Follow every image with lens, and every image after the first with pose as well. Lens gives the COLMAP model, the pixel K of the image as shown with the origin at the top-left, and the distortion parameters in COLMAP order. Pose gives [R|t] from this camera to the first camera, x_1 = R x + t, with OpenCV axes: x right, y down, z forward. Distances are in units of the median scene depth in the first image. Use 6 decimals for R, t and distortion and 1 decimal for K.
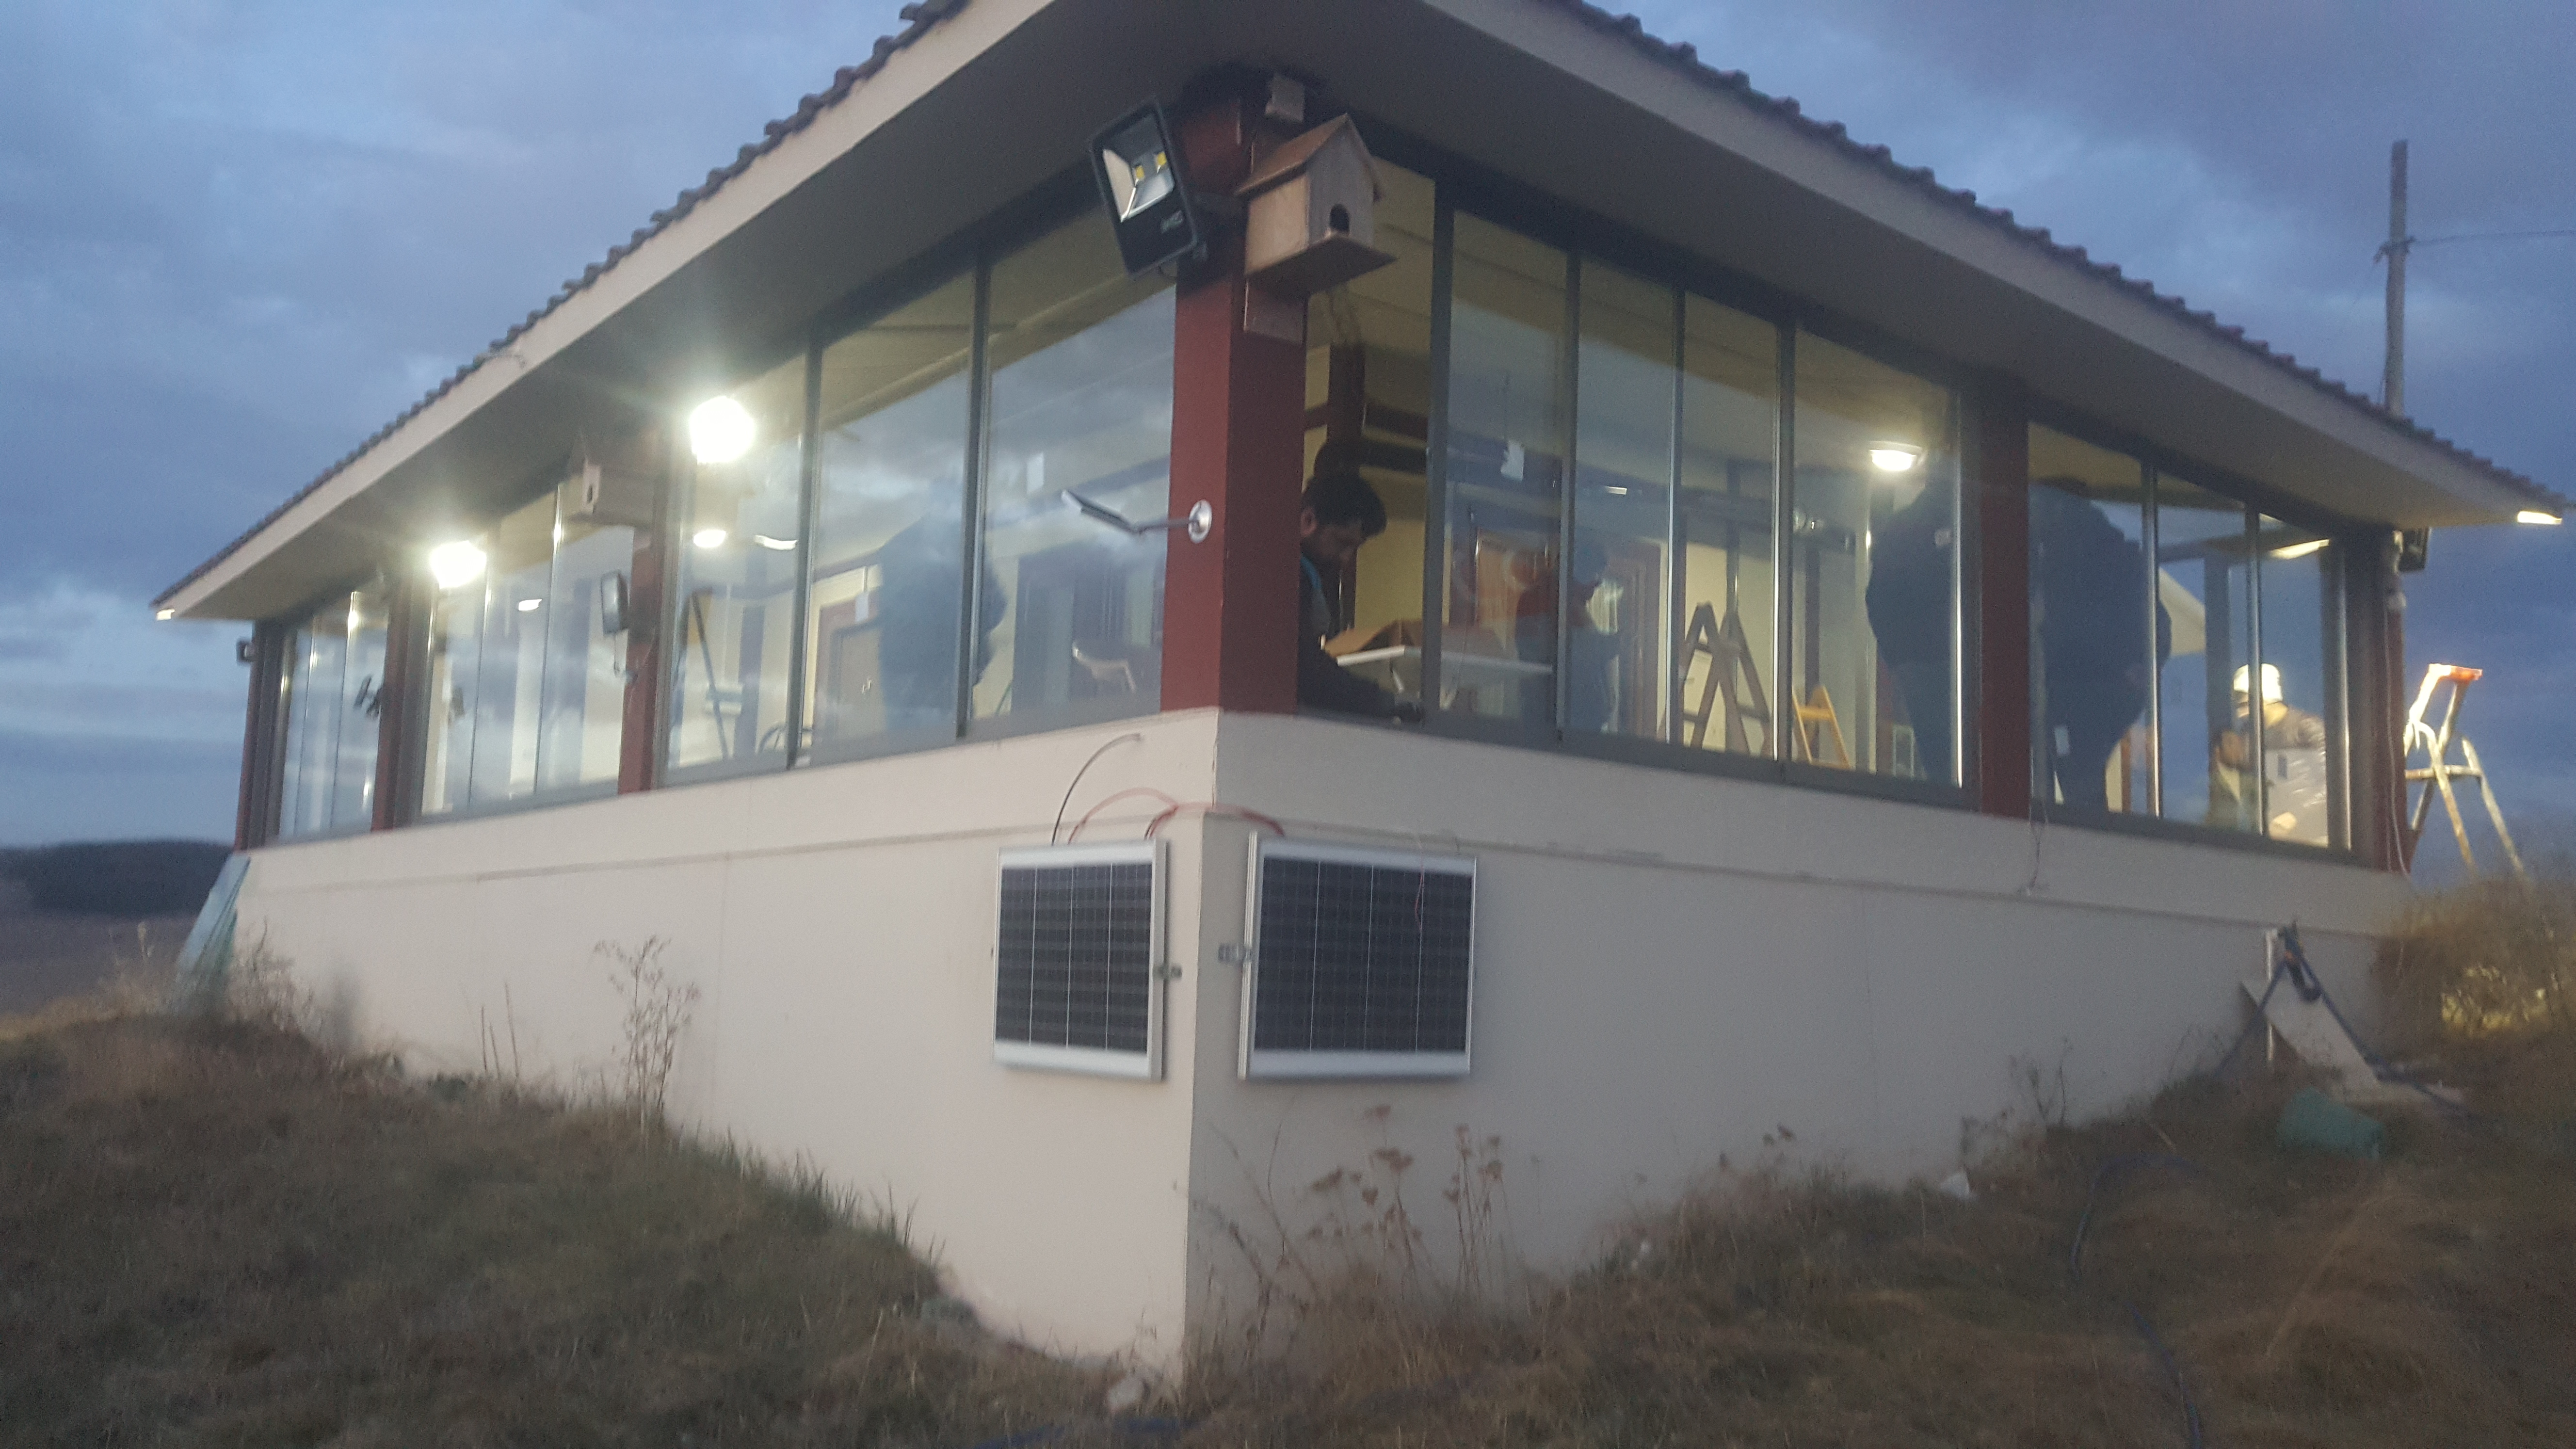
lens RADIAL K [[2076.3, 0, 1282.3], [0, 2076.3, 775.2], [0, 0, 1]] dist [0.090401, -0.172841]
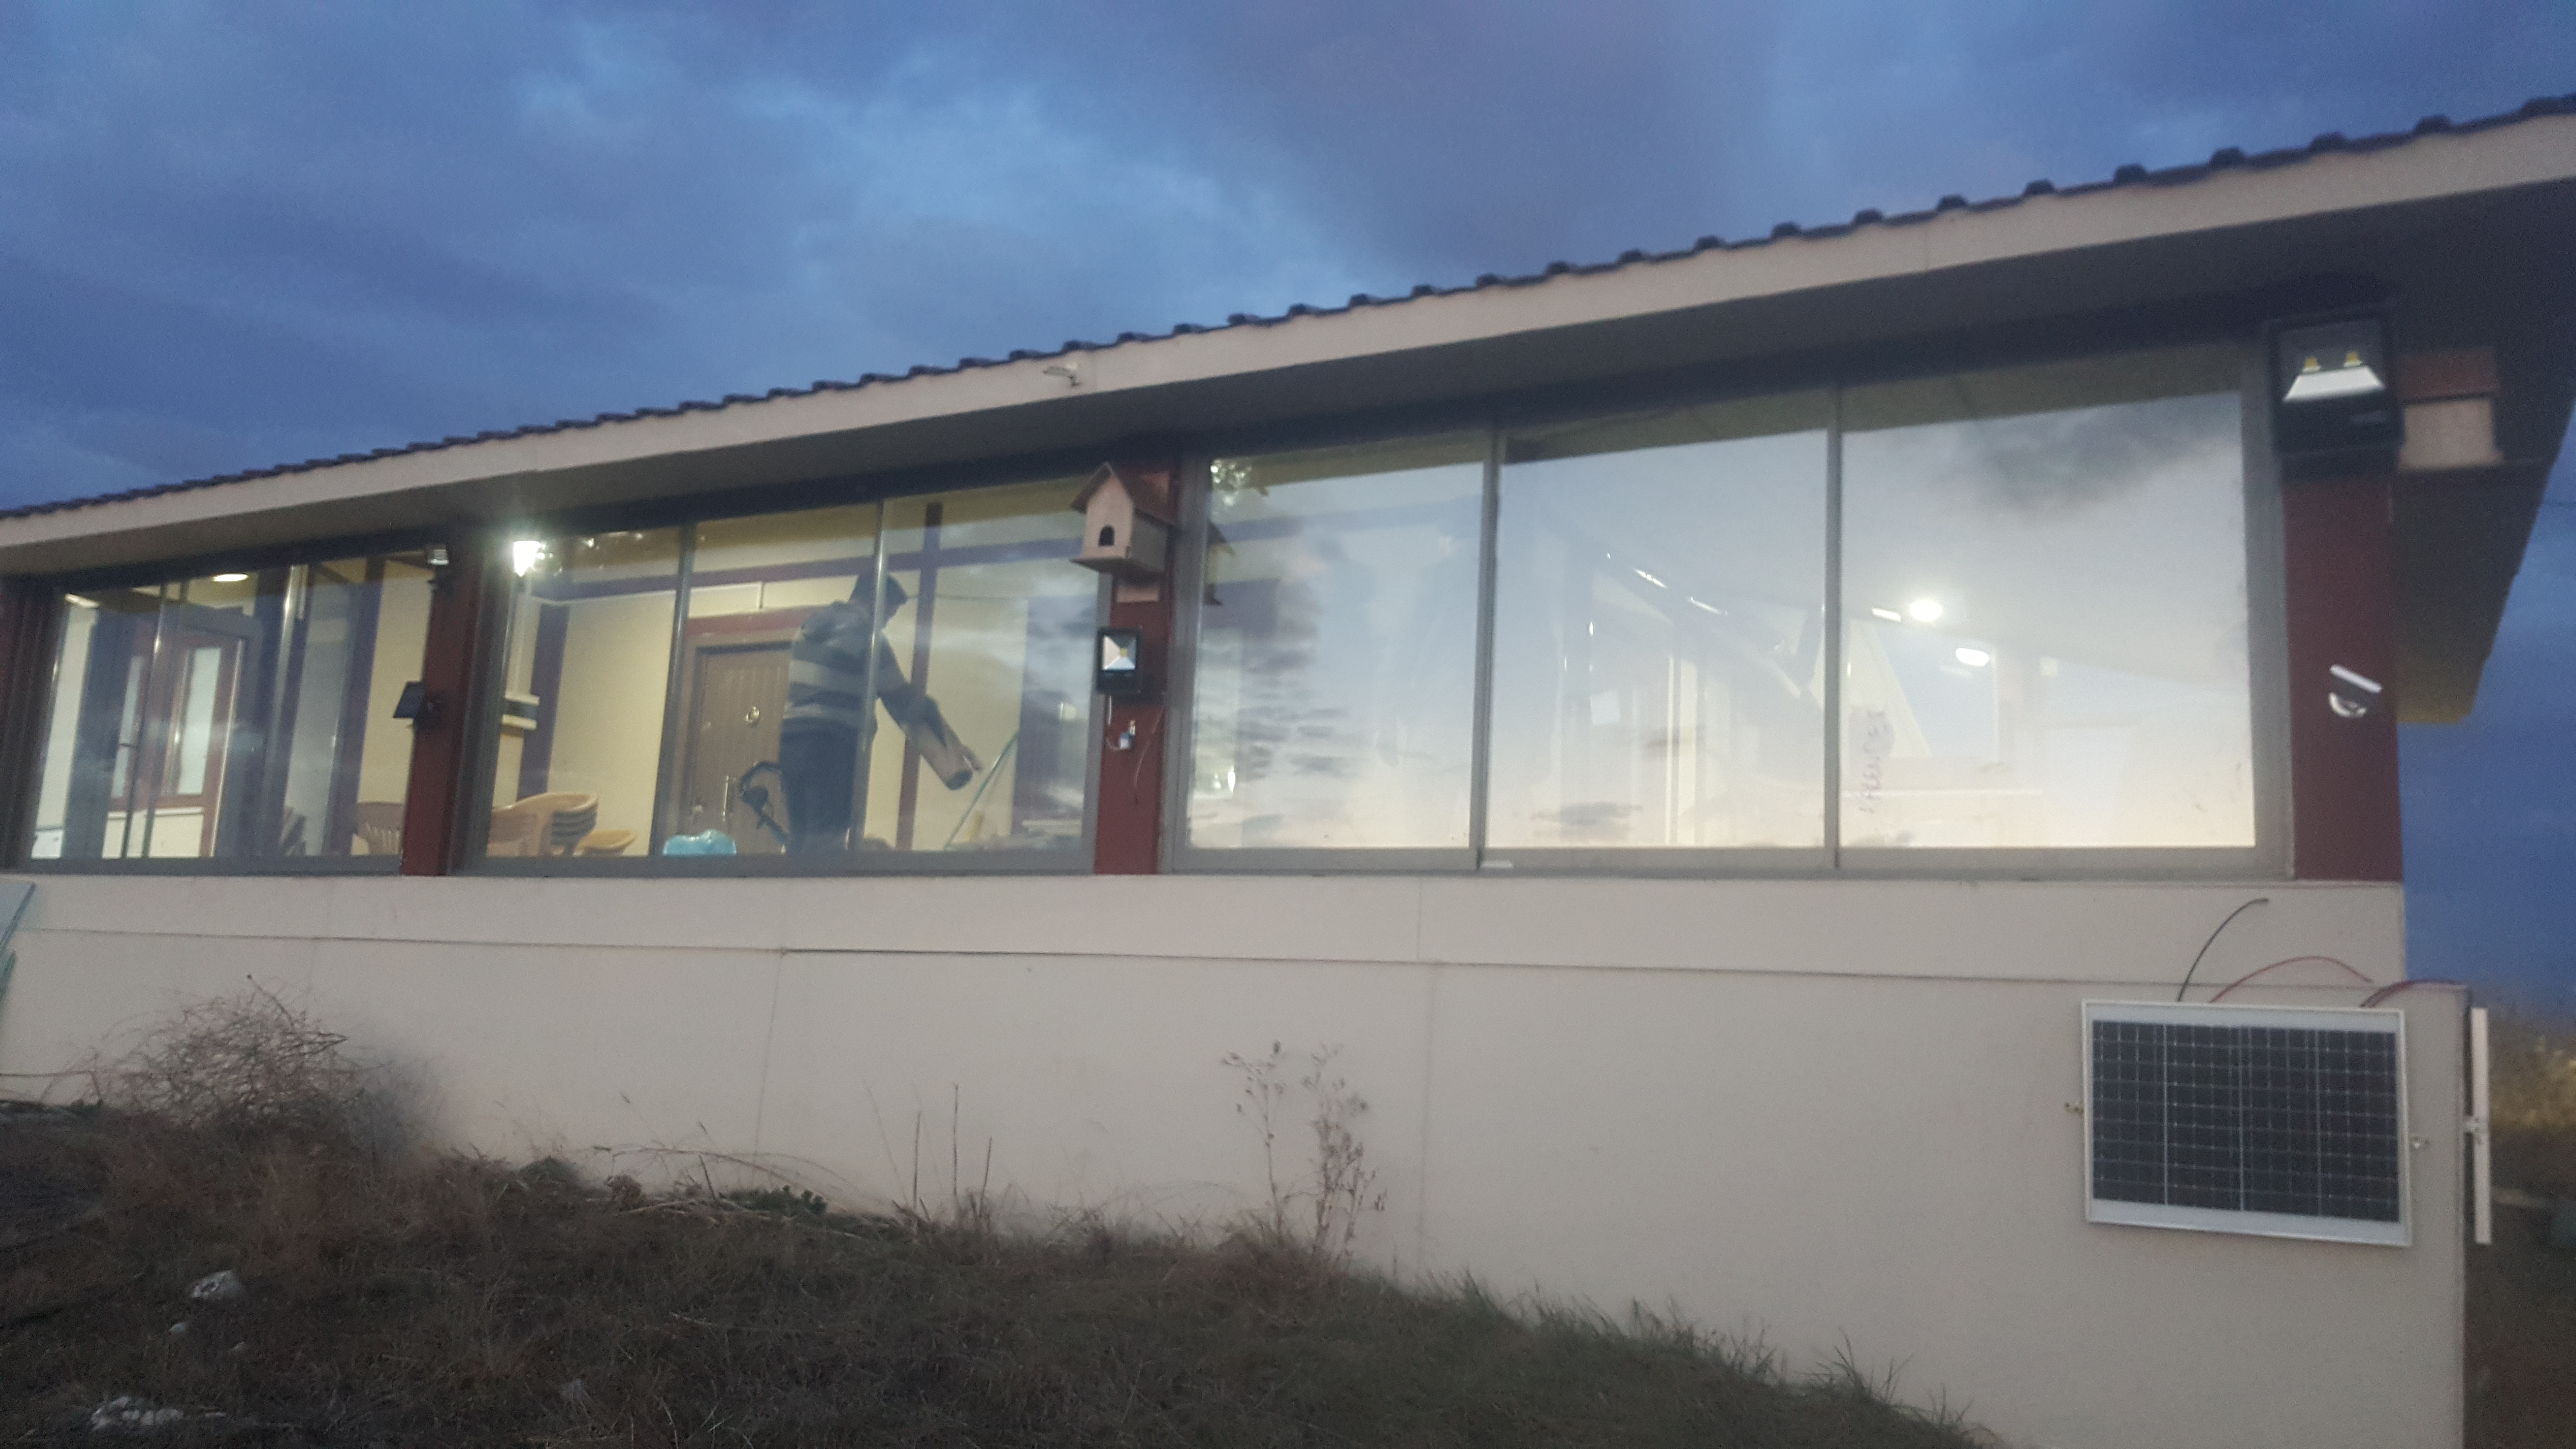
lens RADIAL K [[2137.7, 0, 1247.2], [0, 2137.7, 719.2], [0, 0, 1]] dist [0.129673, -0.313672]
pose [[0.924652, 0.082824, 0.371697, -0.924947], [-0.067347, 0.996242, -0.054455, -0.015689], [-0.374810, 0.025320, 0.926756, 0.197911]]
